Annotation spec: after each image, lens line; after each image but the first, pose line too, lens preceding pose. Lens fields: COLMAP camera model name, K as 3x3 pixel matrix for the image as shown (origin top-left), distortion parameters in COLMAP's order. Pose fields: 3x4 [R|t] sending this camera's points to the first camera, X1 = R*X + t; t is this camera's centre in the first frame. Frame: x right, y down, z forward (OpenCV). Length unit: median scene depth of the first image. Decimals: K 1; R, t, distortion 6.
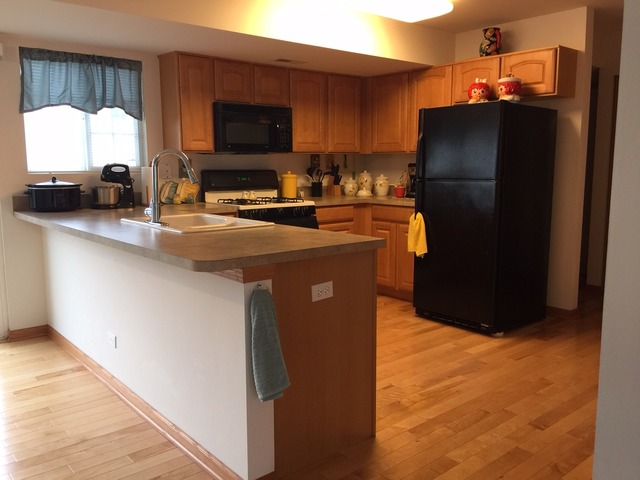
lens RADIAL K [[547.3, 0, 320.0], [0, 547.3, 240.3], [0, 0, 1]] dist [0.064169, 0.000967]
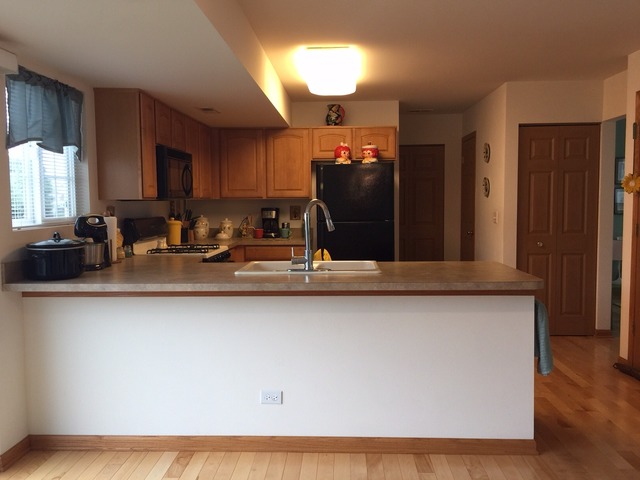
lens RADIAL K [[547.3, 0, 320.4], [0, 547.3, 239.8], [0, 0, 1]] dist [0.064169, 0.000967]
pose [[0.678451, -0.056647, 0.732459, -0.687486], [0.110061, 0.993608, -0.025102, -0.039572], [-0.726355, 0.097646, 0.680349, 0.183272]]
